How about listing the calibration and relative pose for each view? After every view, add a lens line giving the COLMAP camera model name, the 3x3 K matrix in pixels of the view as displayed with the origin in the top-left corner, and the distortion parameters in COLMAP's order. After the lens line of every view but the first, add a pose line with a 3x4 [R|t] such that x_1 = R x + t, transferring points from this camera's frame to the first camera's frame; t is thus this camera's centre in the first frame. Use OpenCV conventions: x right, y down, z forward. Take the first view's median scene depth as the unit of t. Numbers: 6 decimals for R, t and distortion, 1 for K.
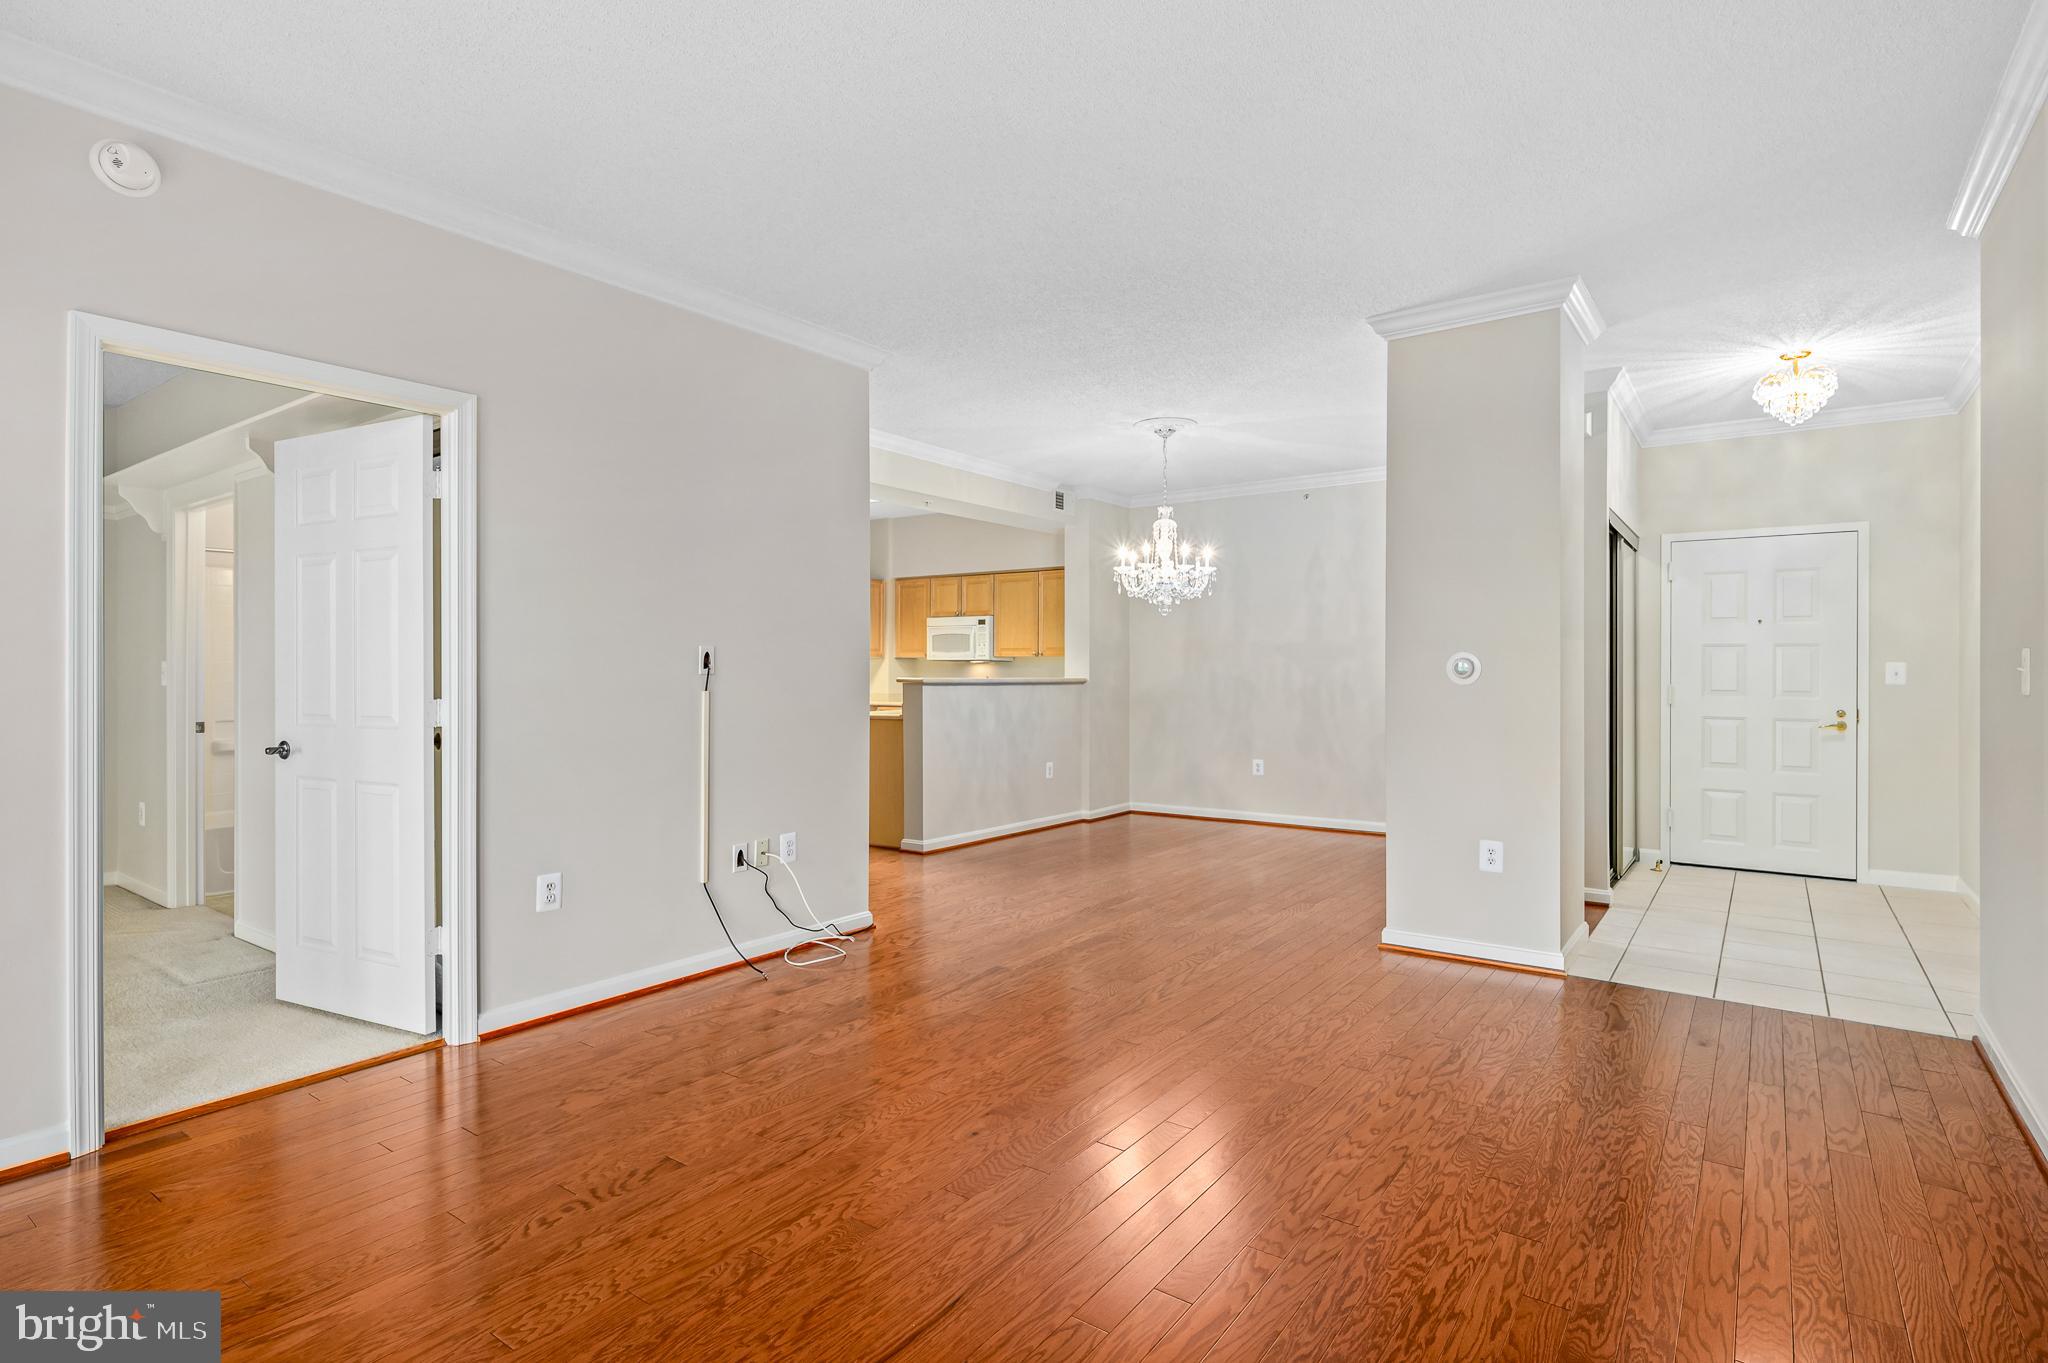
lens RADIAL K [[1026.5, 0, 1037.8], [0, 1026.5, 671.6], [0, 0, 1]] dist [0.004998, 0.000878]
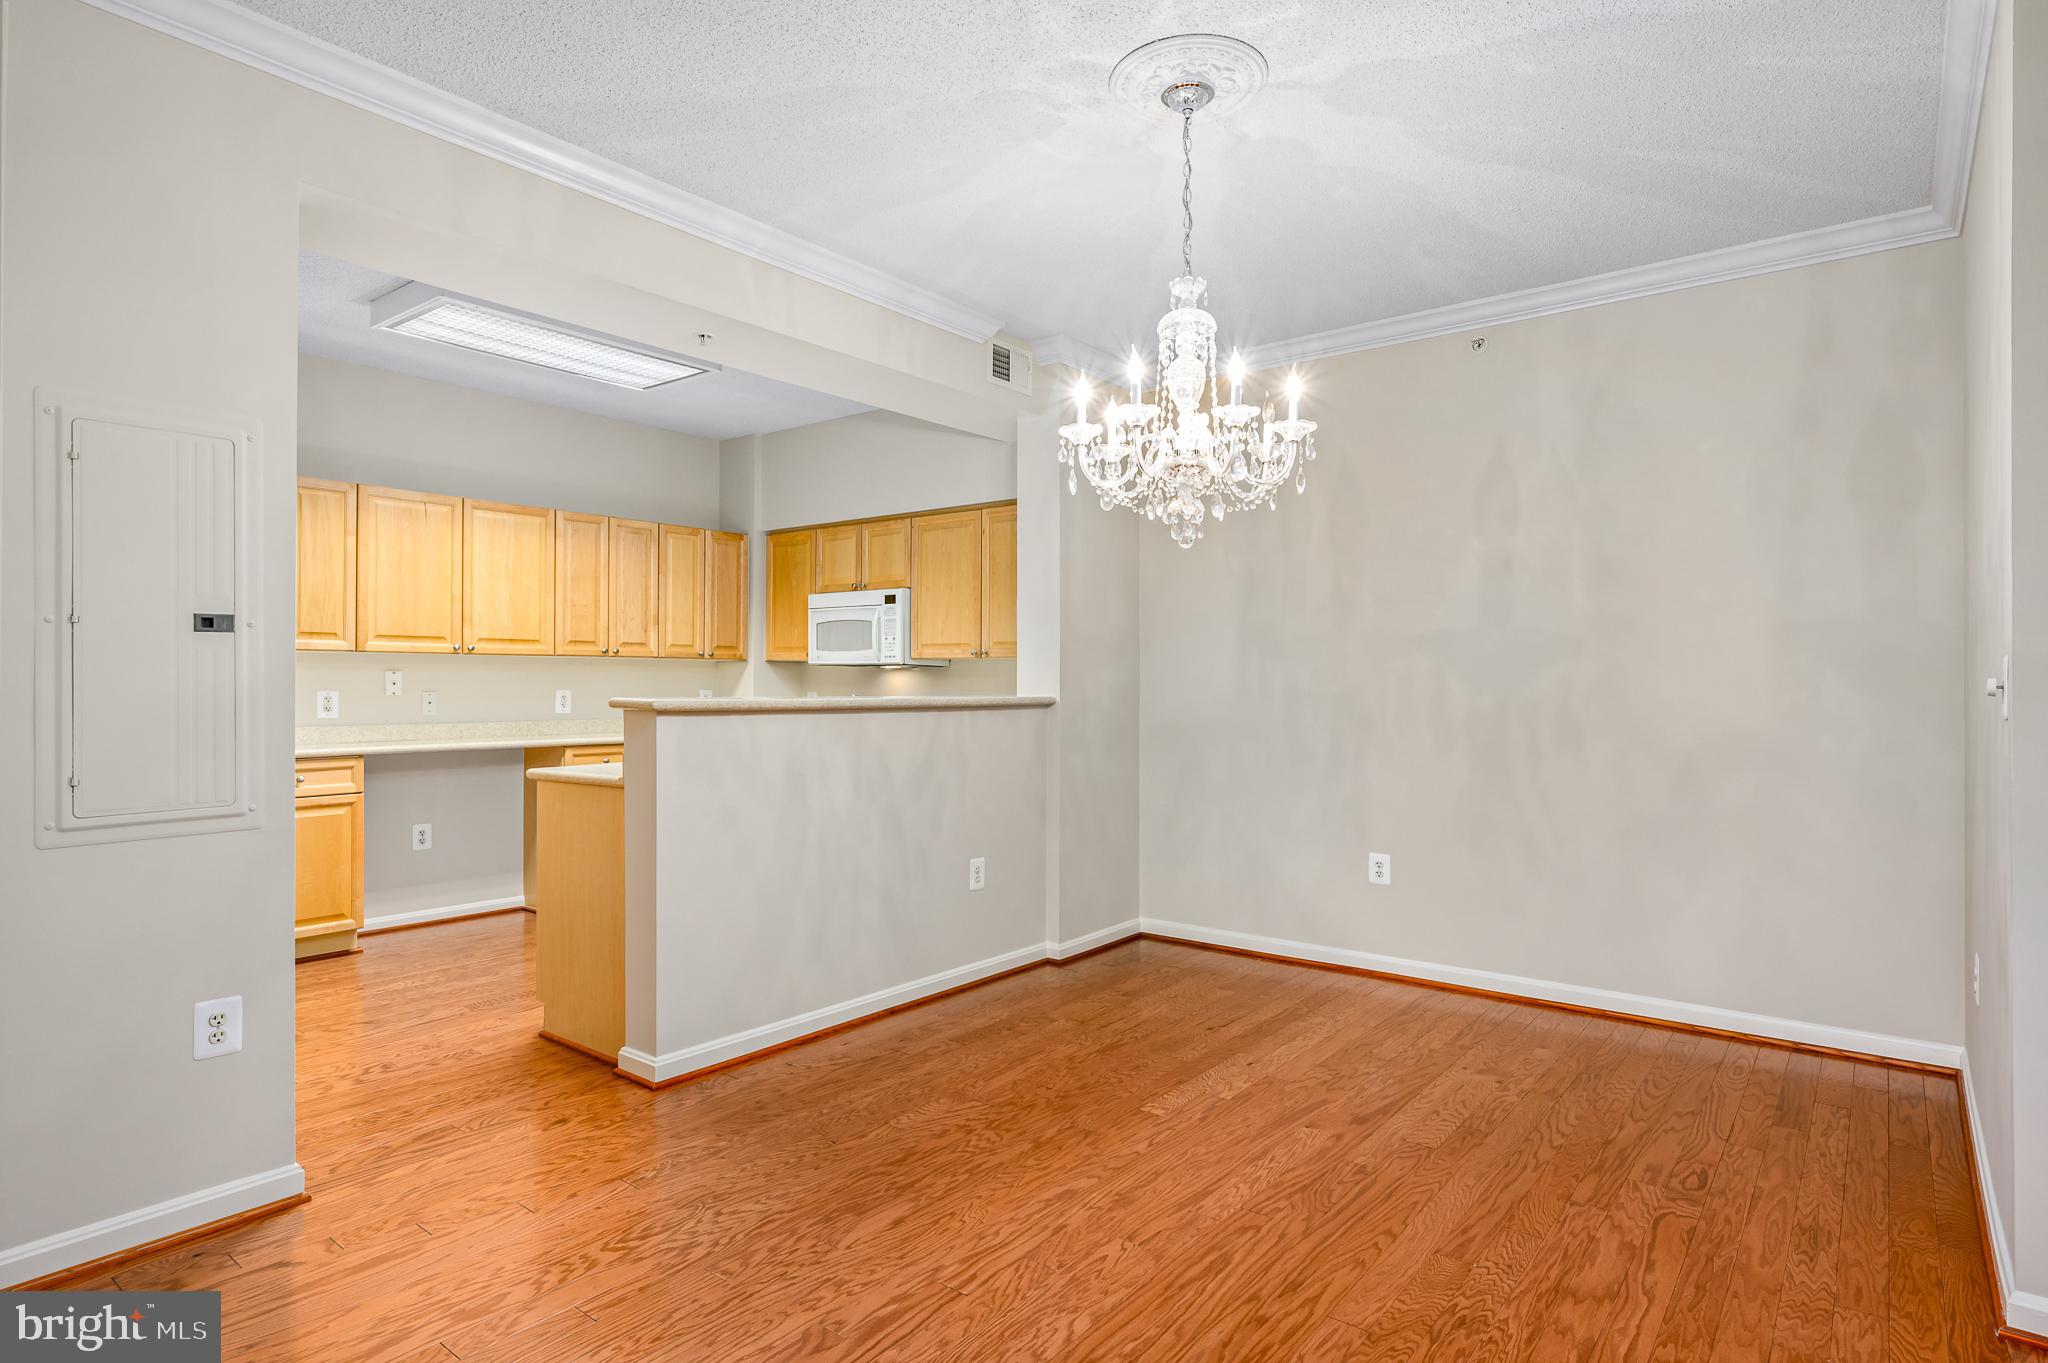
lens RADIAL K [[1083.6, 0, 1034.9], [0, 1083.6, 675.4], [0, 0, 1]] dist [-0.003471, -0.000157]
pose [[0.998955, 0.002481, -0.045643, 0.083576], [-0.002734, 0.999981, -0.005486, -0.002179], [0.045628, 0.005605, 0.998943, 0.570210]]
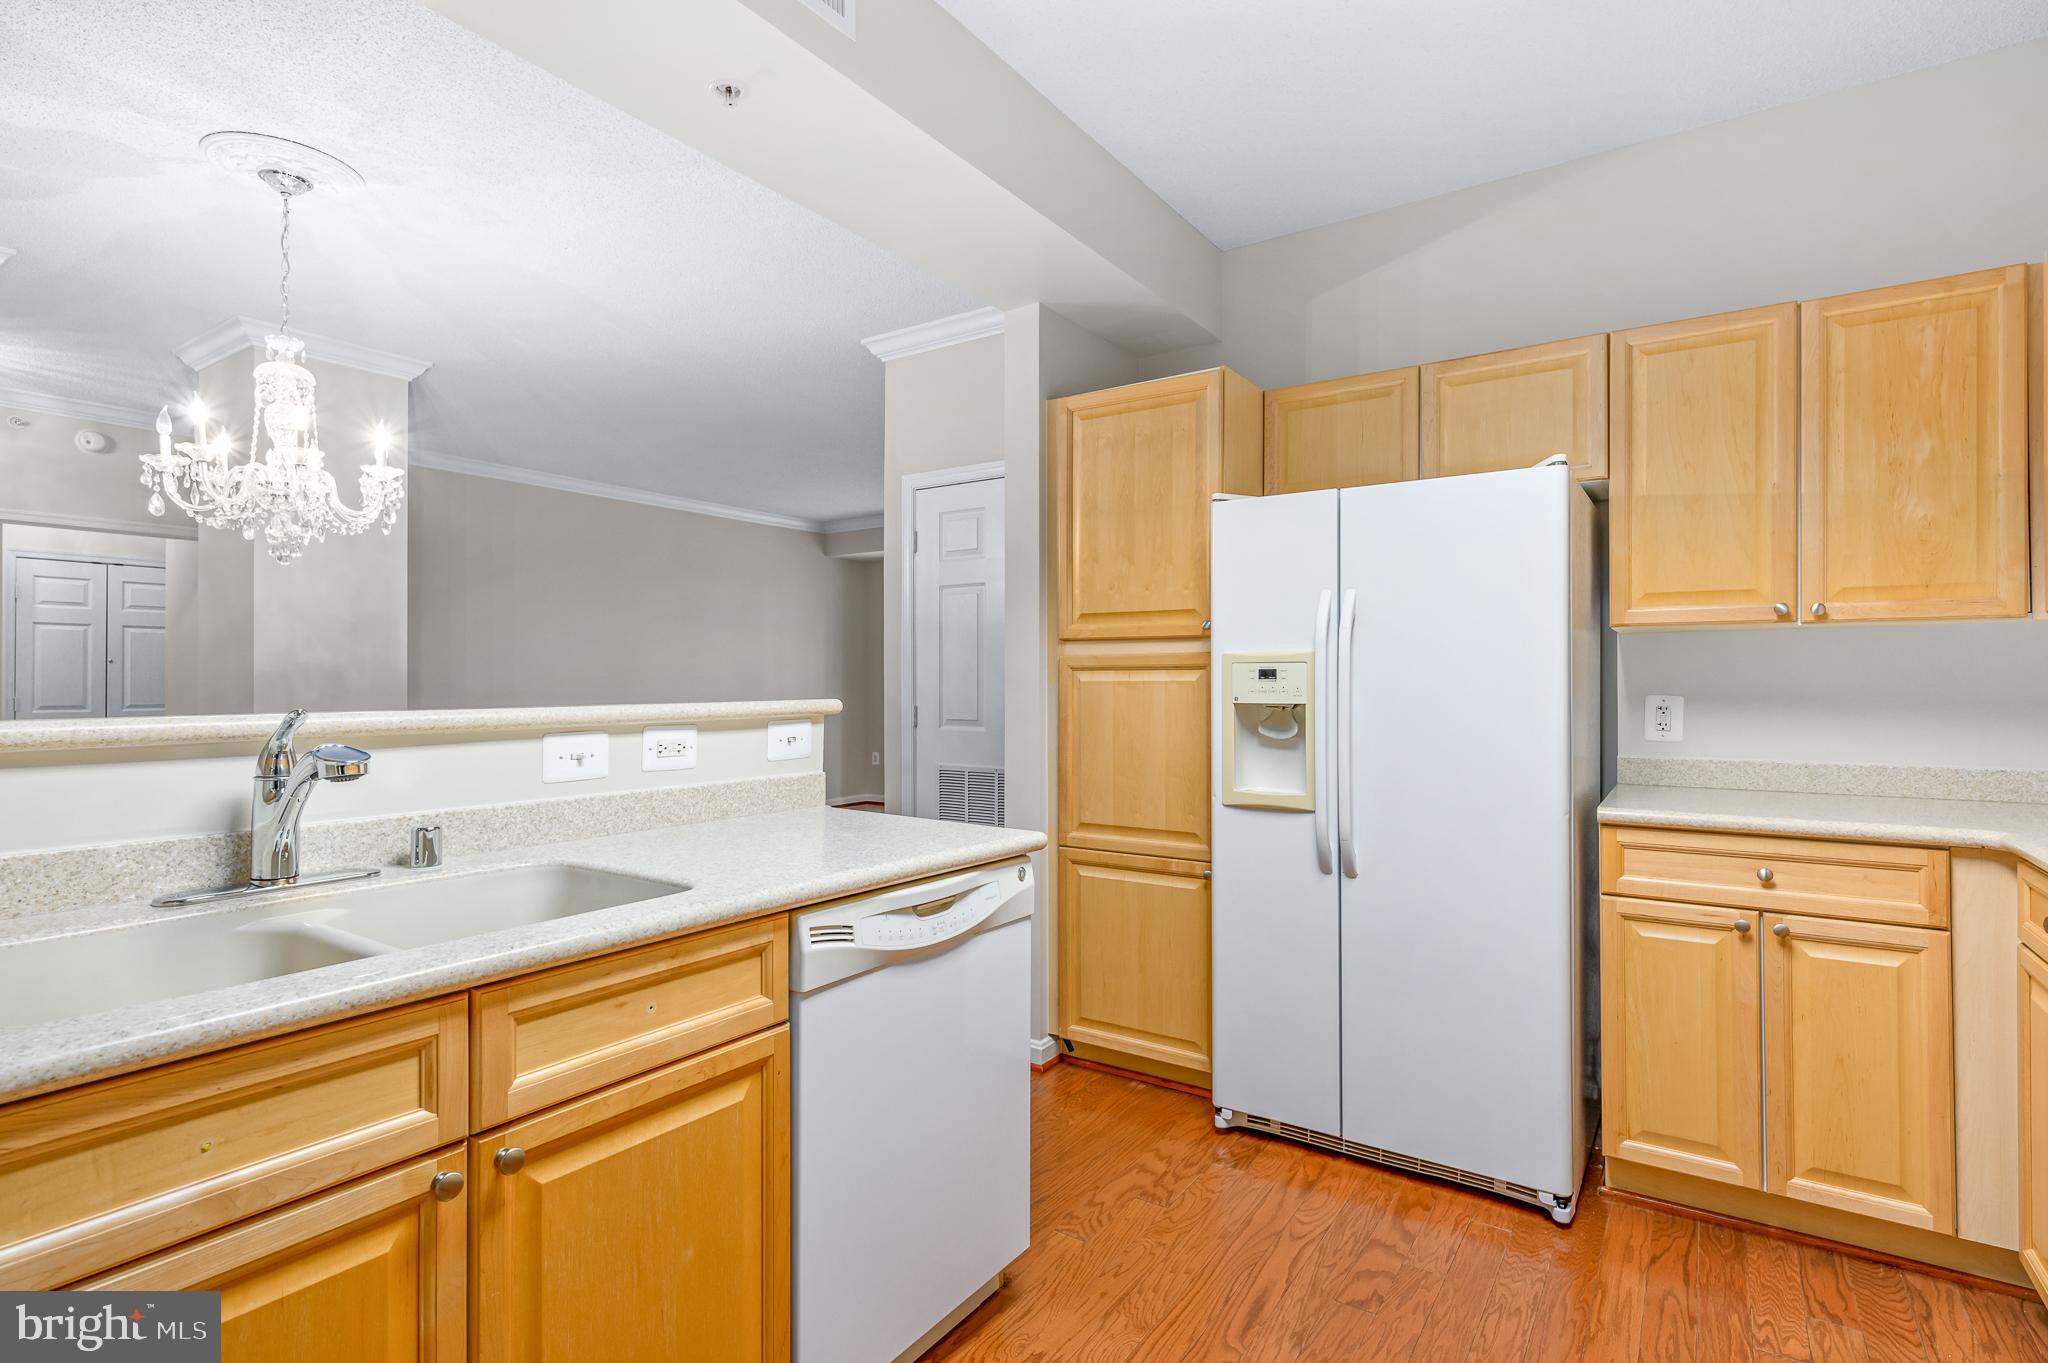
lens RADIAL K [[995.5, 0, 1022.2], [0, 995.5, 680.9], [0, 0, 1]] dist [0.001304, 0.000122]
pose [[-0.999894, 0.001316, -0.014479, -0.211432], [0.001338, 0.999998, -0.001475, -0.000045], [0.014477, -0.001494, -0.999894, 1.466386]]
